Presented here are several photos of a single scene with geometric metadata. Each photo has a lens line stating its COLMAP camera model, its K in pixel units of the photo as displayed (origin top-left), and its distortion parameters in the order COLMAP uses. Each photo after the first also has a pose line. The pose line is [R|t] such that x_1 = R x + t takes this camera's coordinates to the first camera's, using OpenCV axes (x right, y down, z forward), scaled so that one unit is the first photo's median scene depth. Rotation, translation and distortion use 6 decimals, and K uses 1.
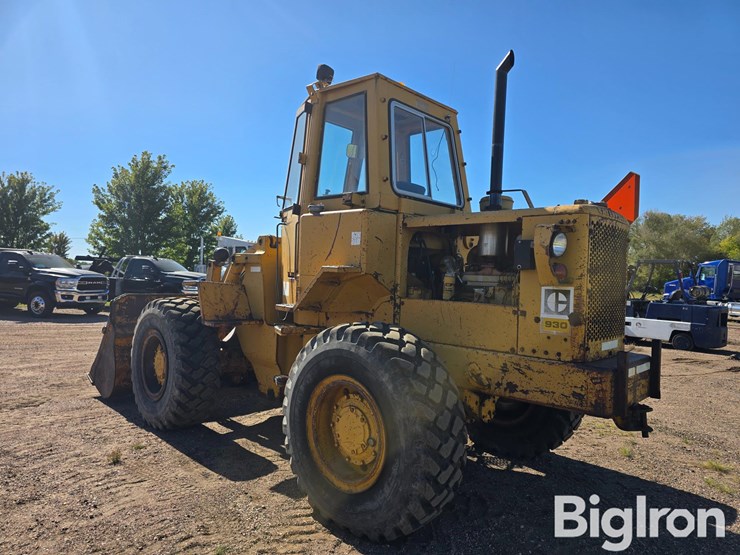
lens RADIAL K [[498.5, 0, 382.3], [0, 498.5, 279.7], [0, 0, 1]] dist [0.050511, -0.043352]
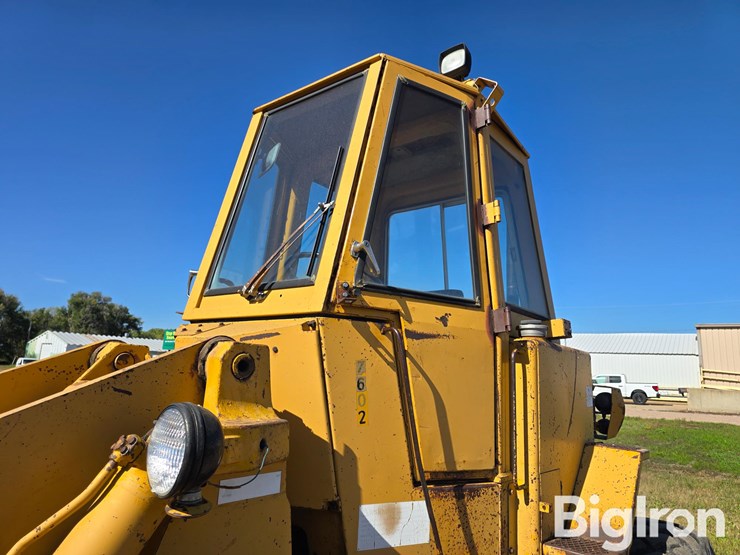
lens RADIAL K [[498.5, 0, 382.3], [0, 498.5, 279.7], [0, 0, 1]] dist [0.050511, -0.043352]
pose [[-0.062587, 0.158141, 0.985431, -0.669900], [-0.047544, 0.985773, -0.161215, -0.108909], [-0.996906, -0.056942, -0.054178, 1.252151]]
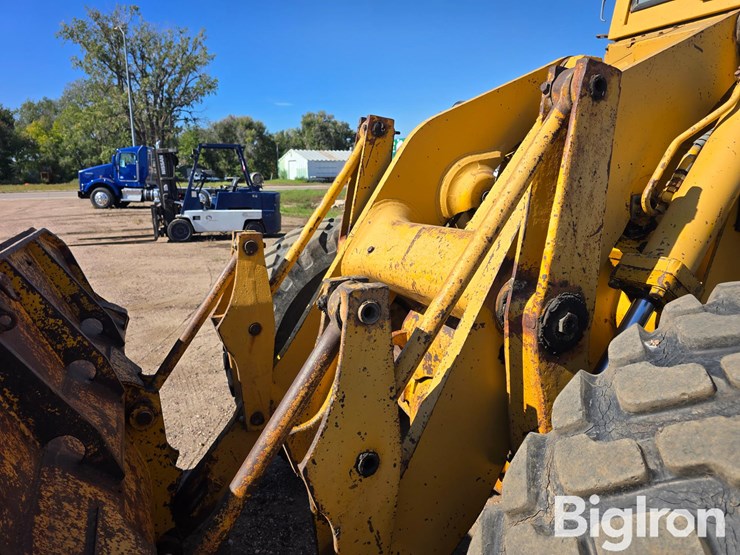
lens RADIAL K [[502.0, 0, 374.9], [0, 502.0, 274.1], [0, 0, 1]] dist [0.038180, -0.044041]
pose [[0.347364, -0.204774, 0.915099, -0.814507], [0.011832, 0.976745, 0.214077, -0.005505], [-0.937656, -0.063535, 0.341709, 1.470064]]
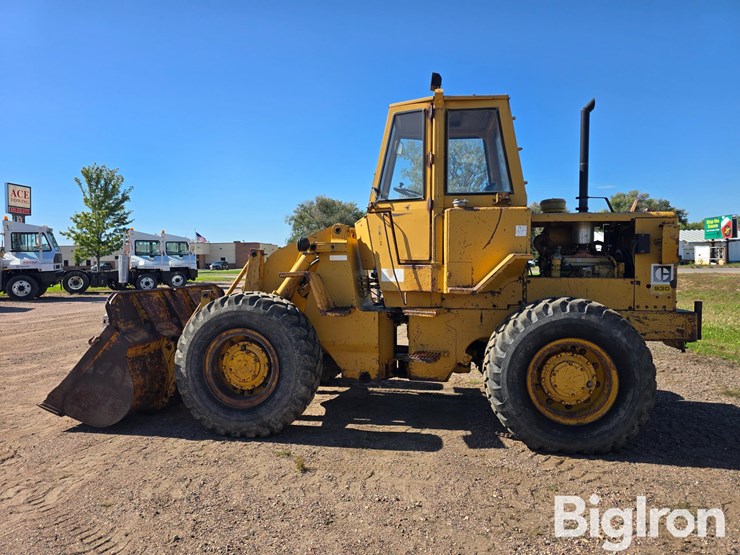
lens RADIAL K [[491.2, 0, 370.2], [0, 491.2, 275.7], [0, 0, 1]] dist [0.089774, -0.106594]
pose [[0.813577, -0.049764, 0.579324, -1.016187], [0.028811, 0.998557, 0.045315, -0.036783], [-0.580743, -0.020176, 0.813837, 0.205506]]
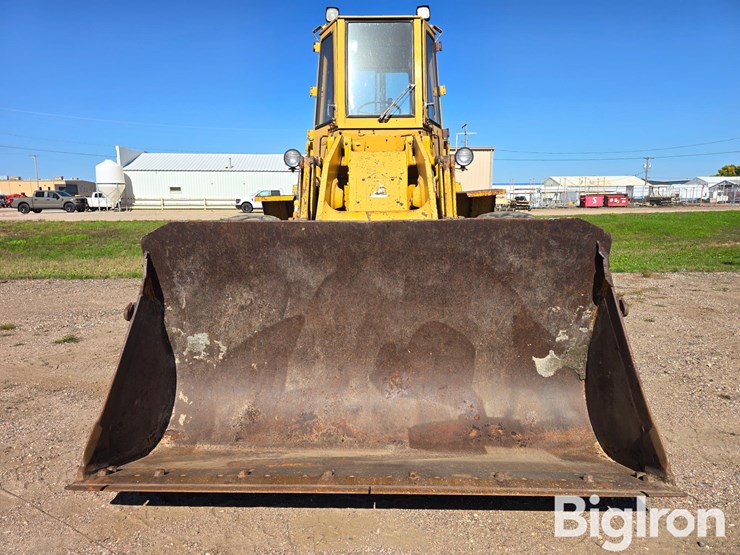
lens RADIAL K [[491.2, 0, 370.2], [0, 491.2, 275.7], [0, 0, 1]] dist [0.089774, -0.106594]
pose [[-0.655554, -0.130583, 0.743772, -1.126748], [-0.012748, 0.986709, 0.161999, 0.017295], [-0.755040, 0.096718, -0.648506, 2.203768]]
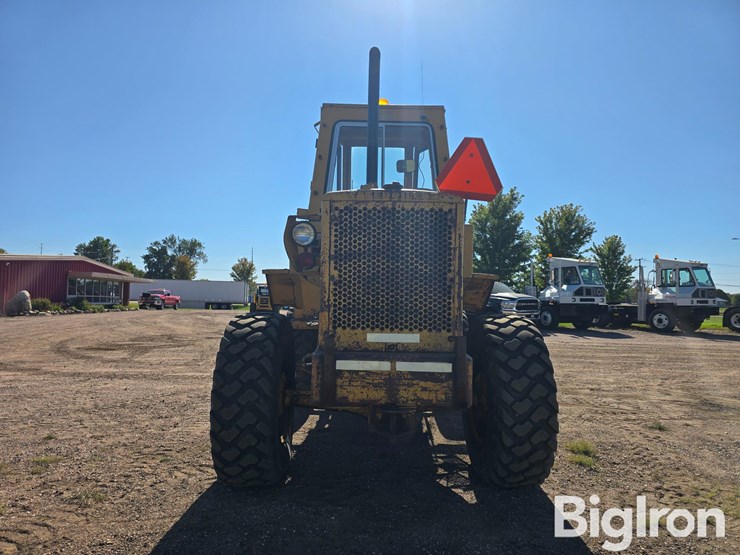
lens RADIAL K [[491.2, 0, 370.2], [0, 491.2, 275.7], [0, 0, 1]] dist [0.089774, -0.106594]
pose [[0.685548, -0.042224, -0.726802, 0.901979], [-0.001485, 0.998233, -0.059394, 0.058783], [0.728026, 0.041797, 0.684274, 0.303792]]
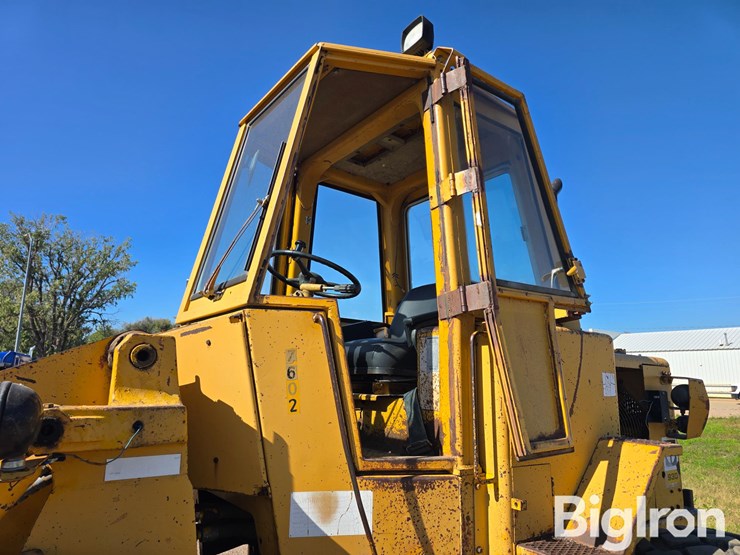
lens RADIAL K [[501.6, 0, 369.2], [0, 501.6, 288.2], [0, 0, 1]] dist [0.036667, -0.001678]
pose [[0.212756, 0.153882, 0.964912, -0.646770], [-0.008098, 0.987765, -0.155741, -0.094413], [-0.977072, 0.025321, 0.211399, 1.088304]]
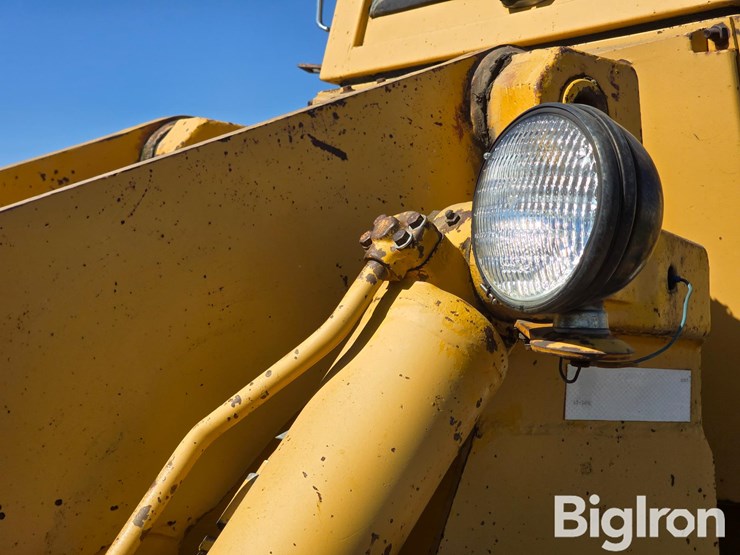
lens RADIAL K [[1429.0, 0, 370.0], [0, 1429.0, 277.5], [0, 0, 1]] dist [0.011534, 0.075387]
pose [[0.149731, 0.040555, 0.987895, -0.699865], [-0.049219, 0.998225, -0.033519, -0.042690], [-0.987501, -0.043604, 0.151461, 1.320068]]
